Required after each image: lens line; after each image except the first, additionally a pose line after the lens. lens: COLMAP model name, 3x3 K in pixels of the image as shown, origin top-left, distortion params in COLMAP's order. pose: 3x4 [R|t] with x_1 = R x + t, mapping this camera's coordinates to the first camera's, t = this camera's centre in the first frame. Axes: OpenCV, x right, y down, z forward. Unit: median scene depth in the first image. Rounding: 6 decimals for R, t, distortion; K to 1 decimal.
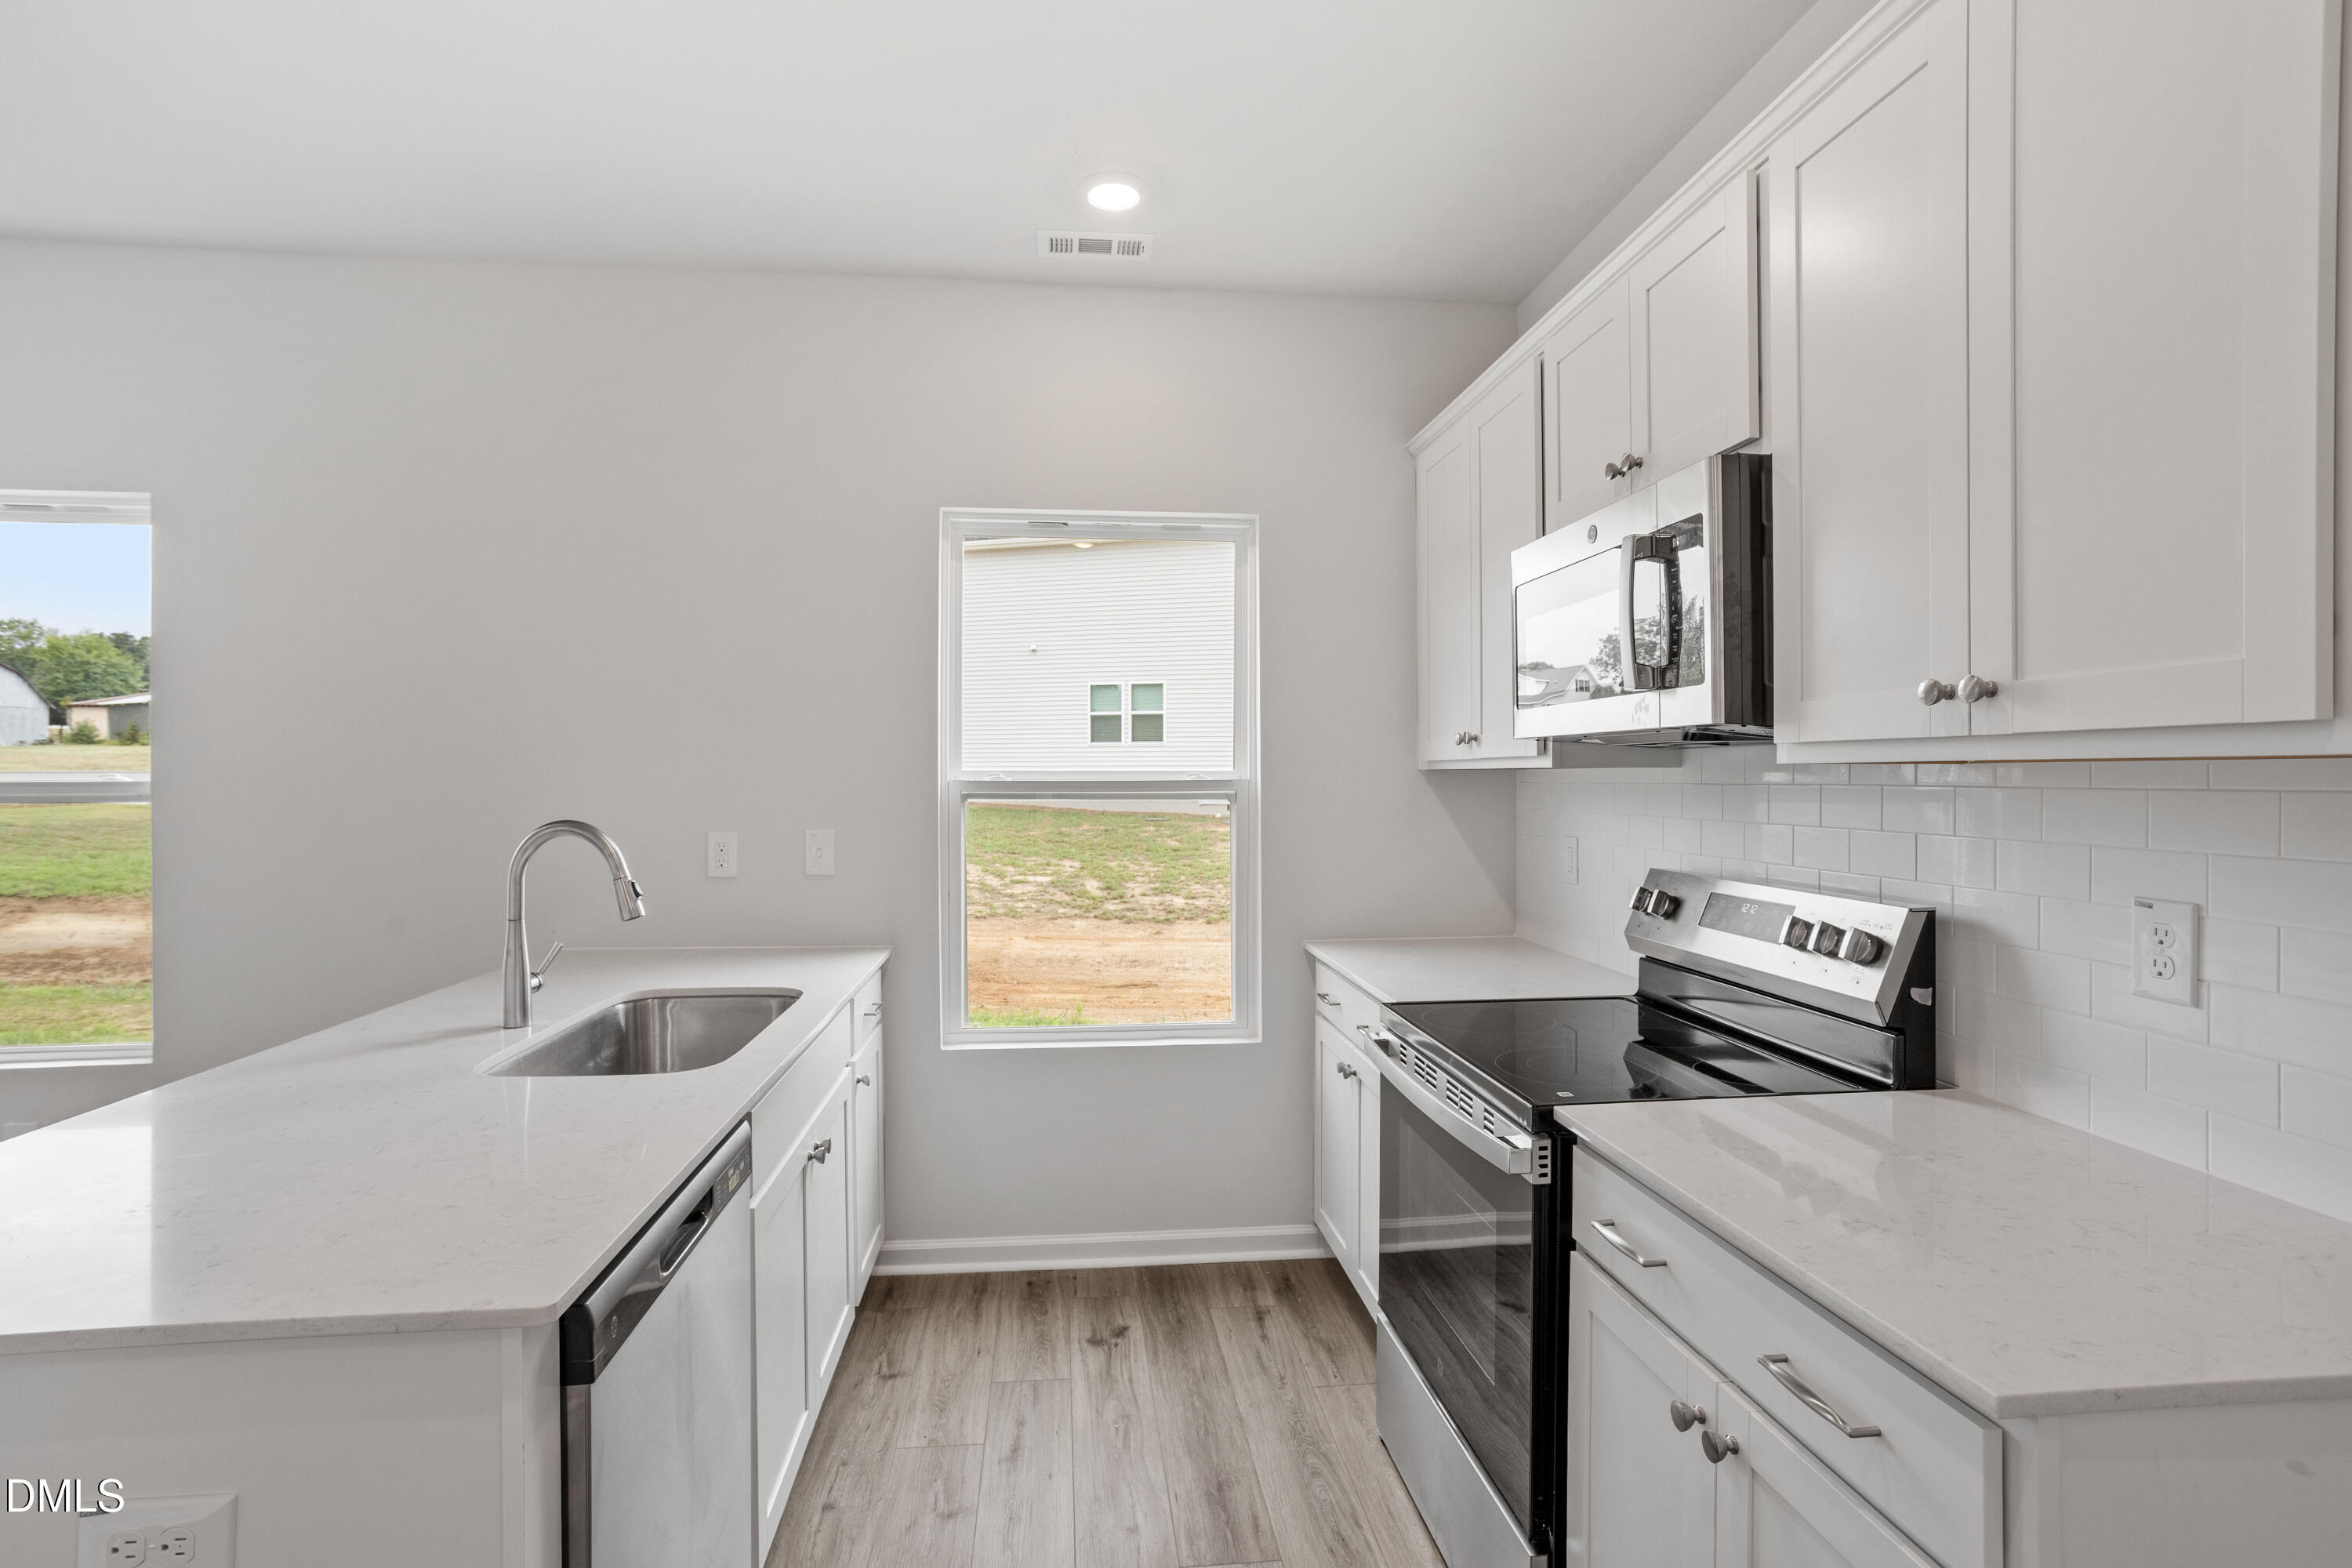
lens RADIAL K [[1154.3, 0, 1164.0], [0, 1154.3, 778.0], [0, 0, 1]] dist [-0.037881, 0.019665]
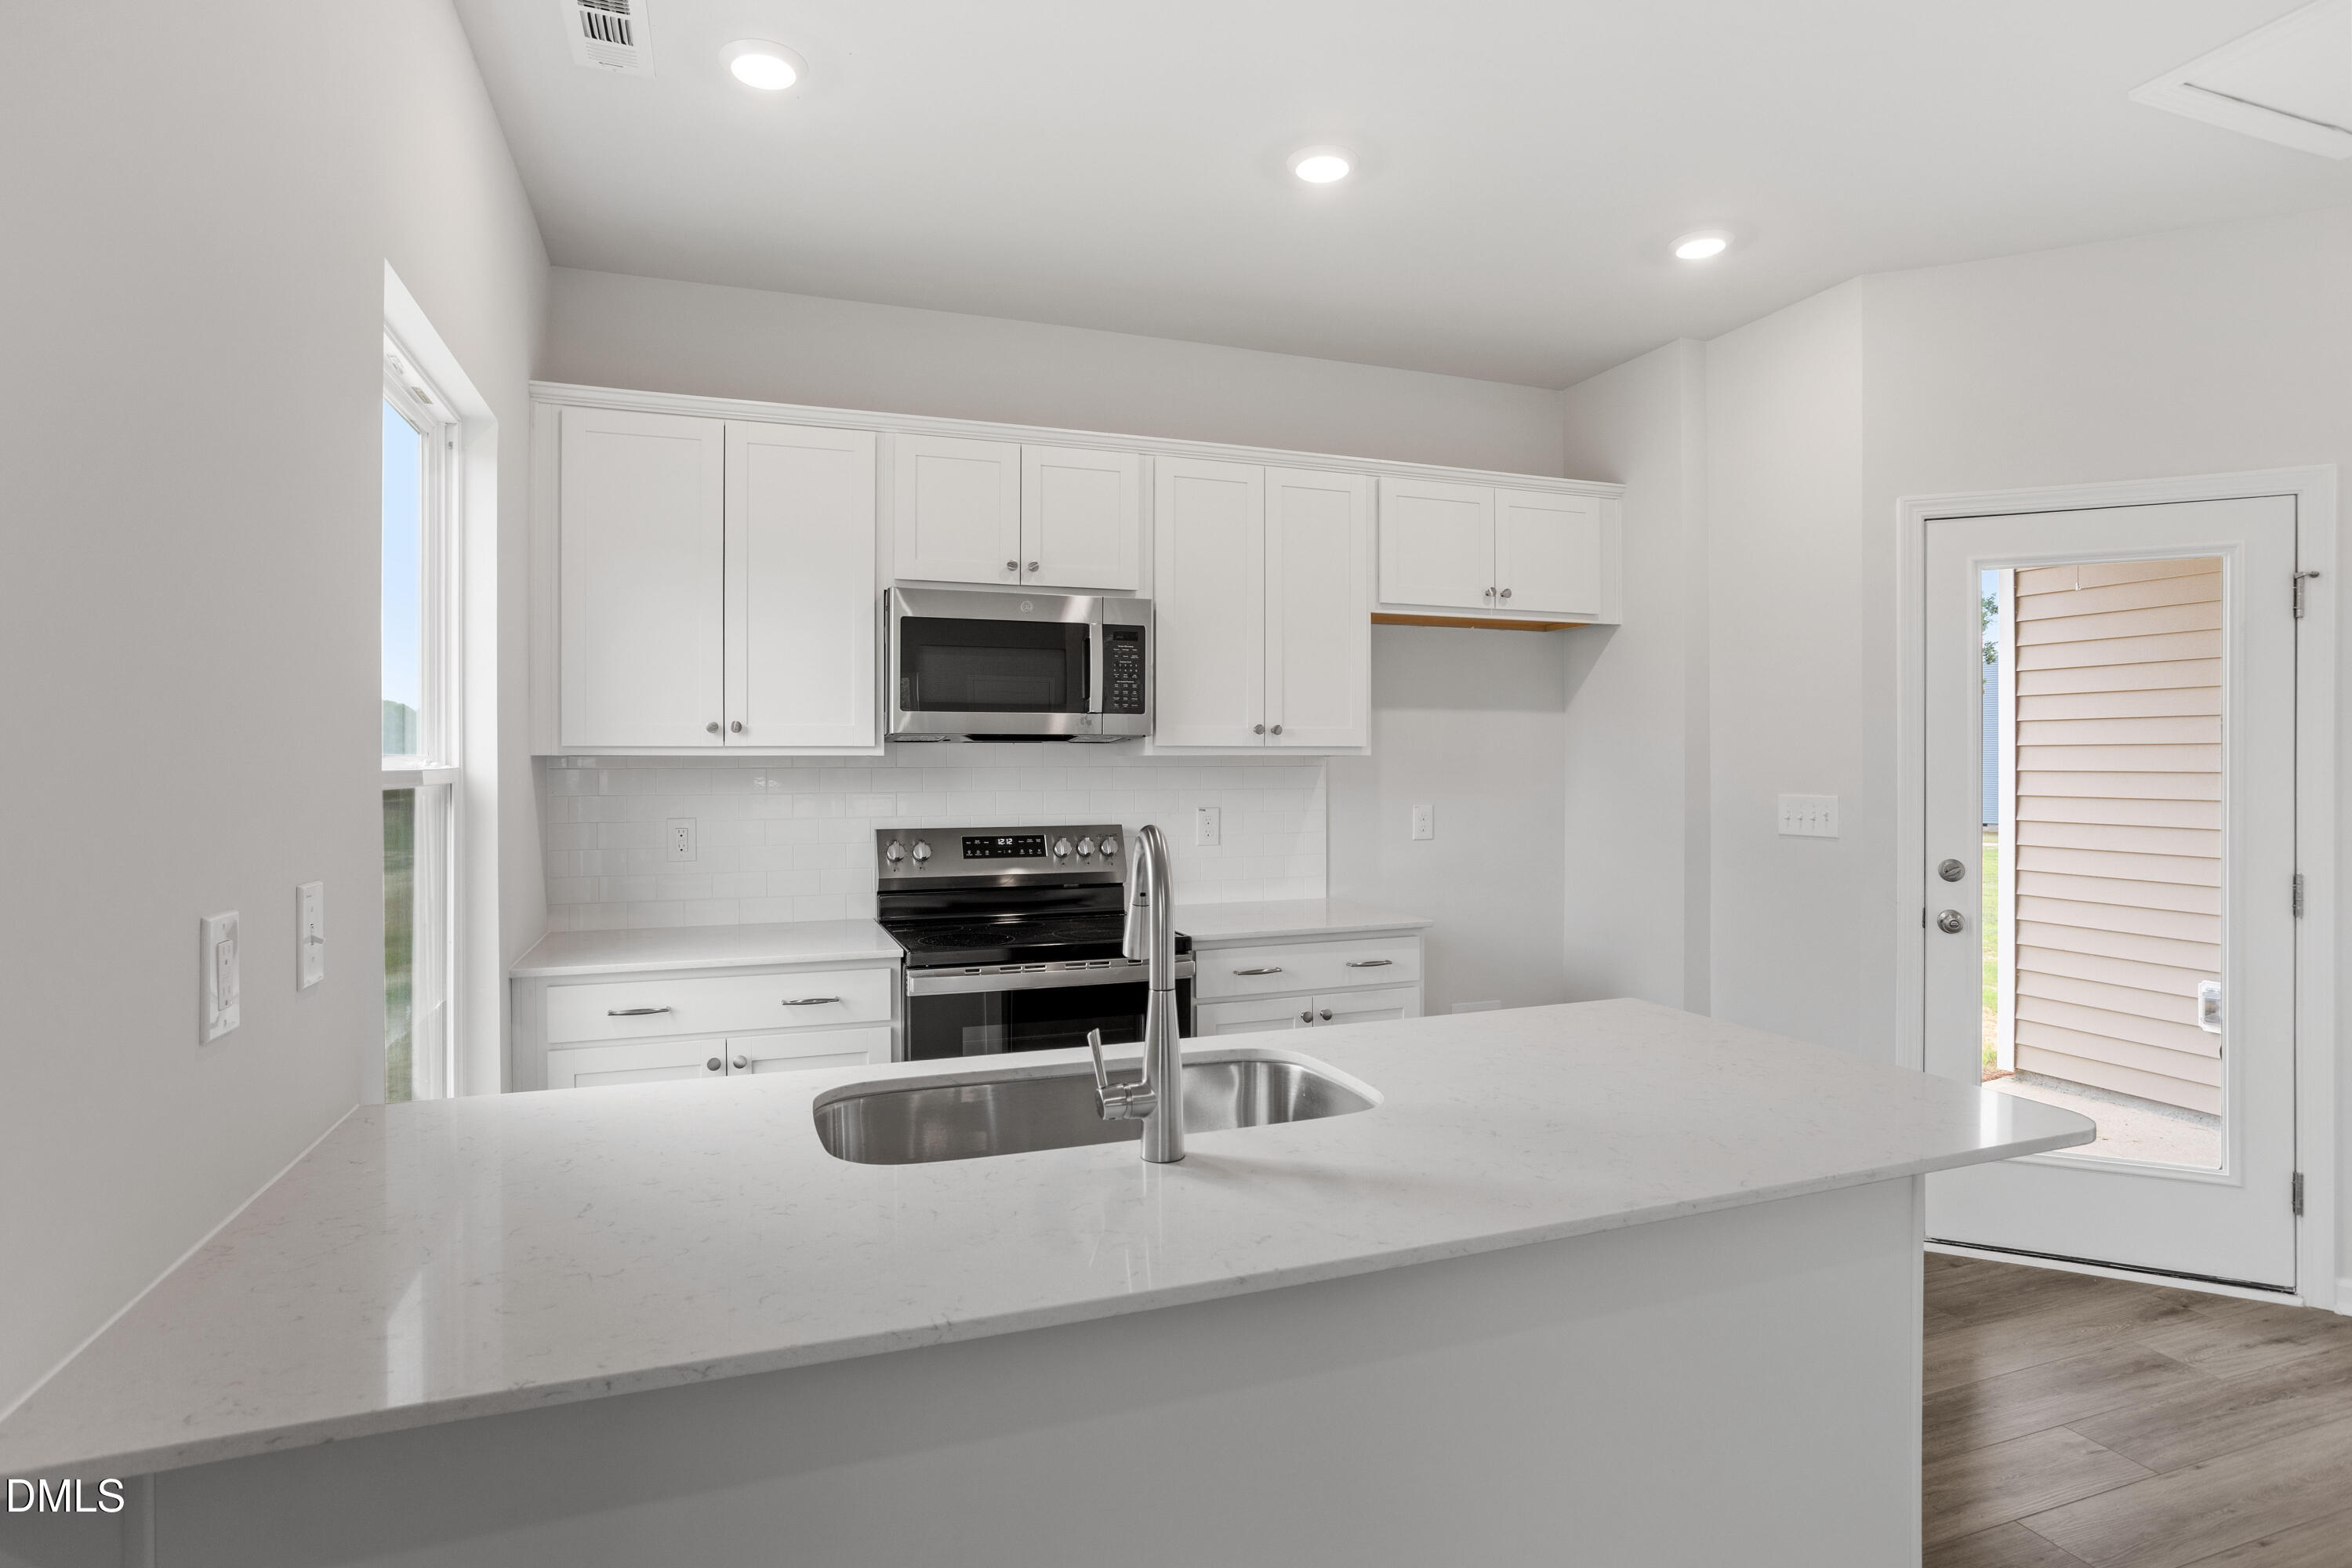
lens RADIAL K [[1203.7, 0, 1162.7], [0, 1203.7, 764.4], [0, 0, 1]] dist [-0.032580, 0.013905]
pose [[-0.246773, -0.001464, 0.969072, -0.841044], [0.003964, 0.999989, 0.002520, -0.001062], [-0.969065, 0.004463, -0.246764, 0.815462]]
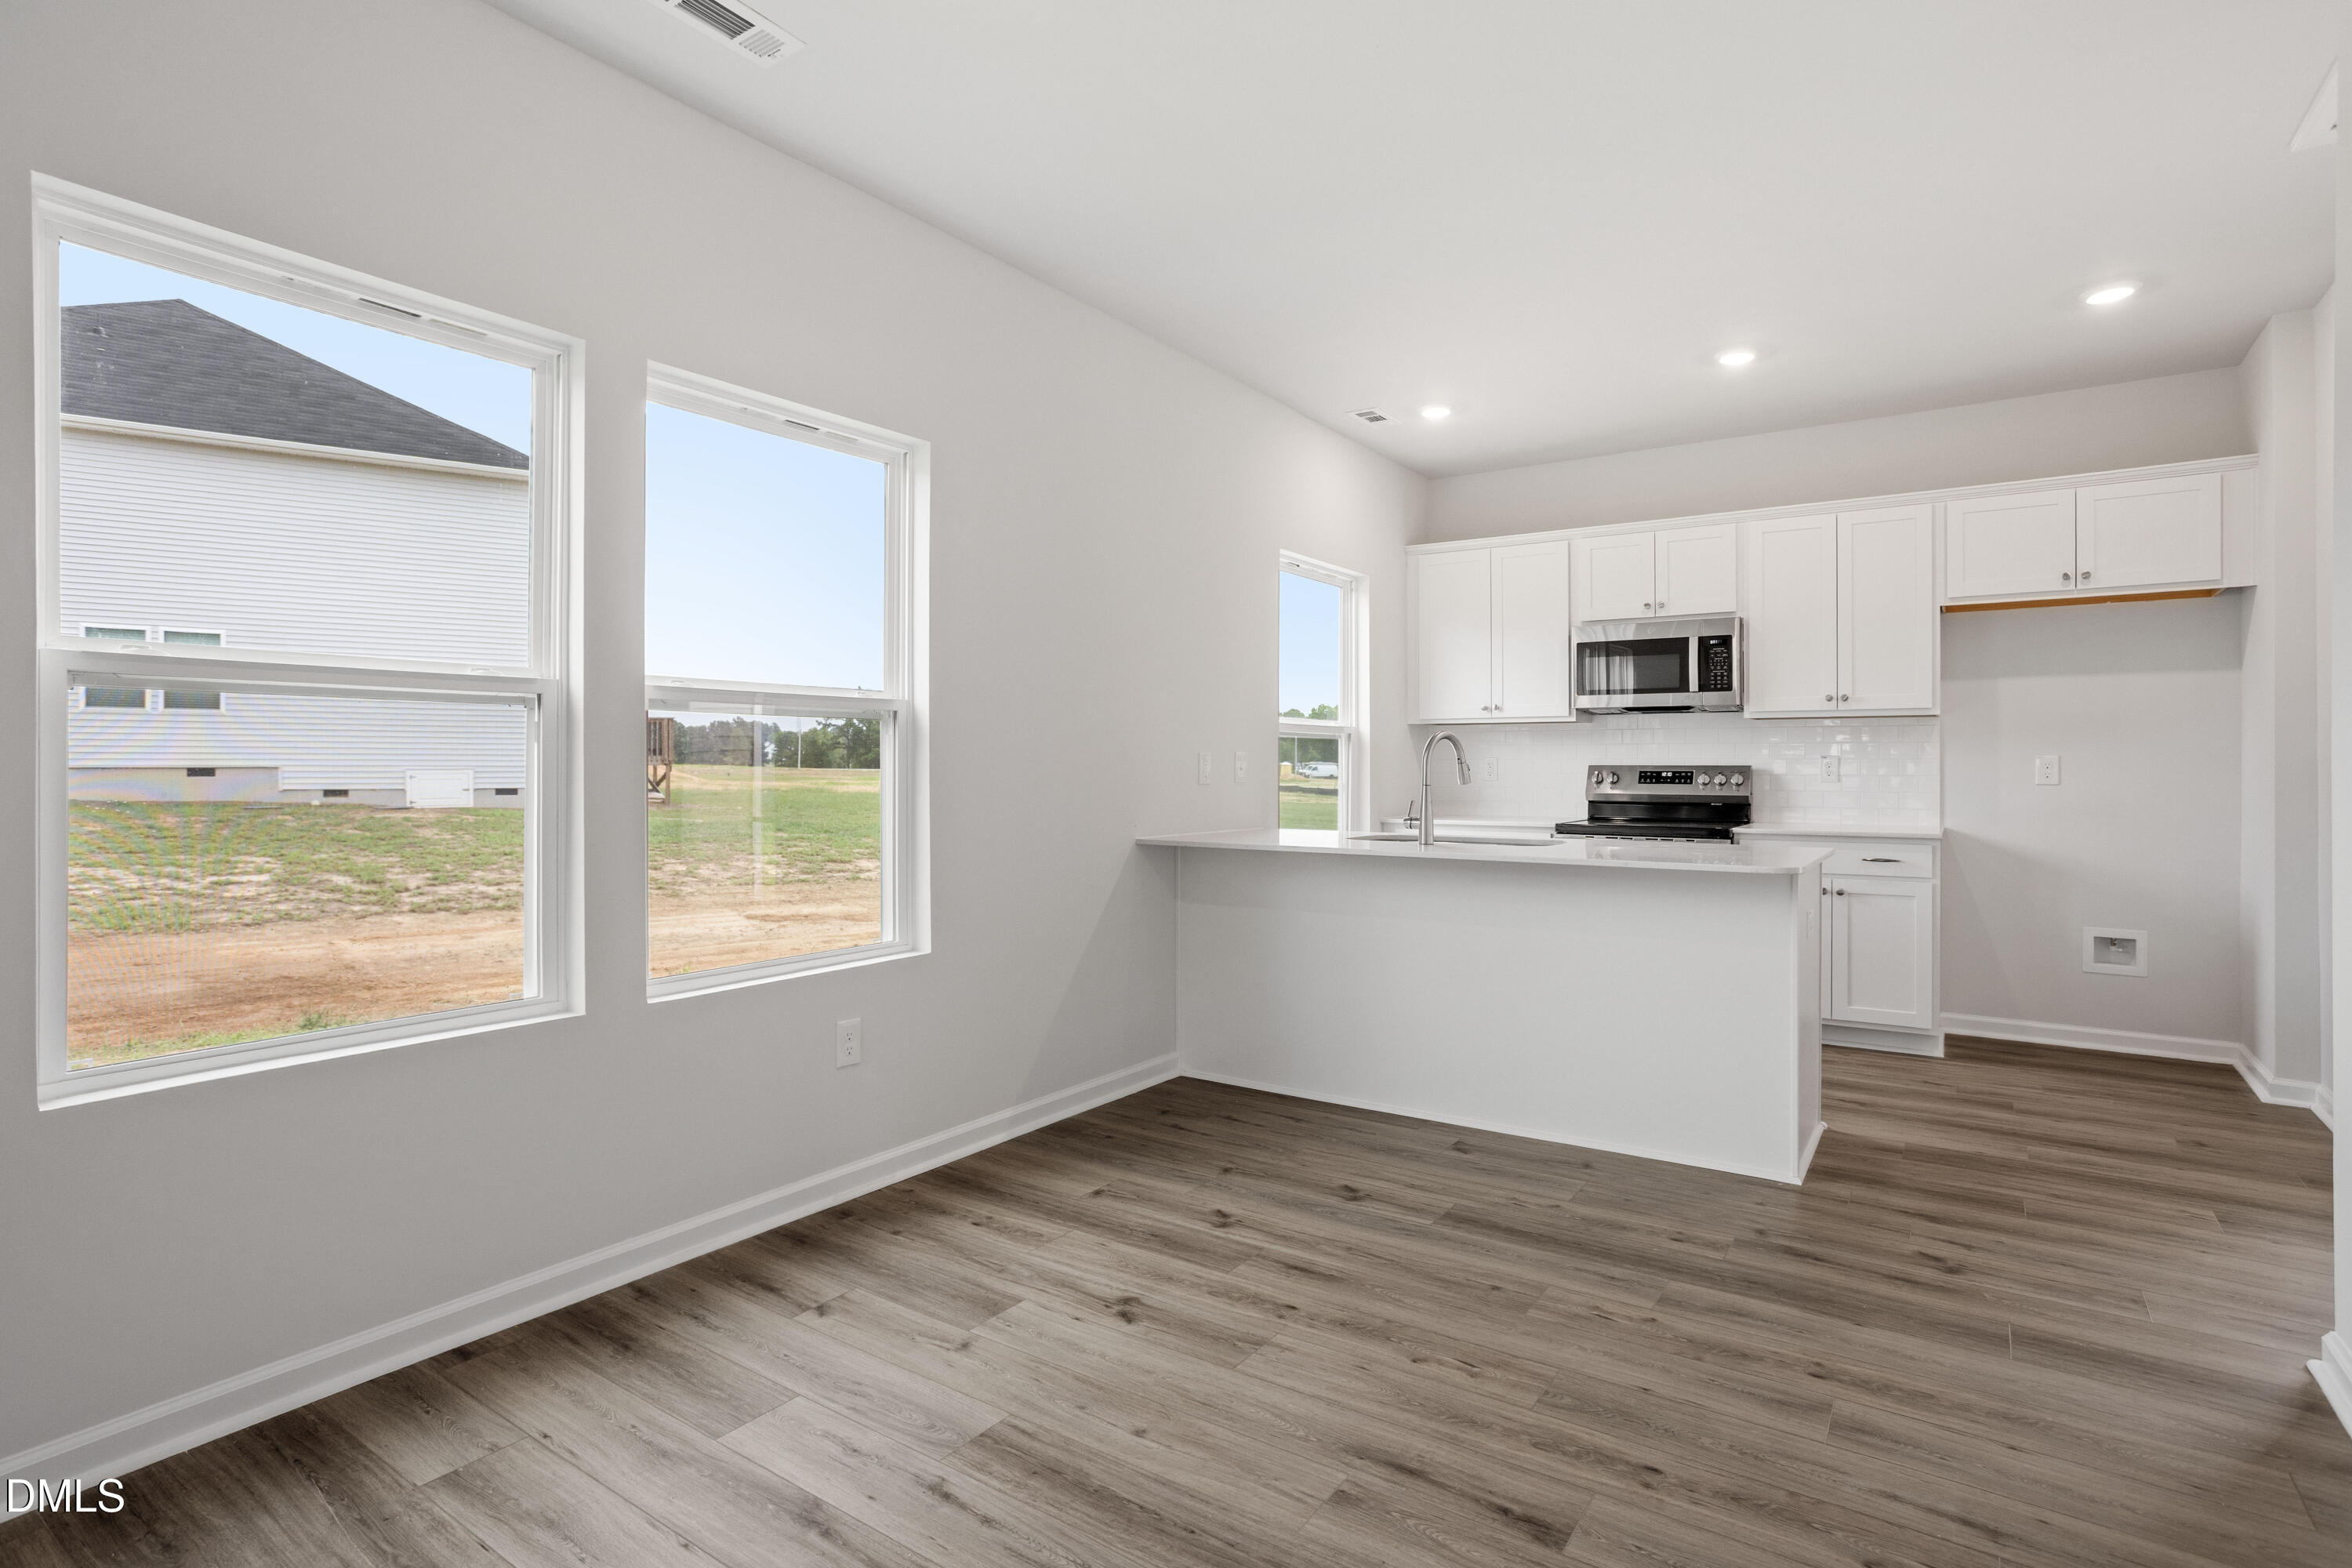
lens RADIAL K [[1154.3, 0, 1172.7], [0, 1154.3, 761.8], [0, 0, 1]] dist [-0.037881, 0.019665]
pose [[0.653837, 0.004356, 0.756623, -1.548342], [-0.001012, 0.999988, -0.004882, 0.067058], [-0.756635, 0.002426, 0.653834, 0.074567]]
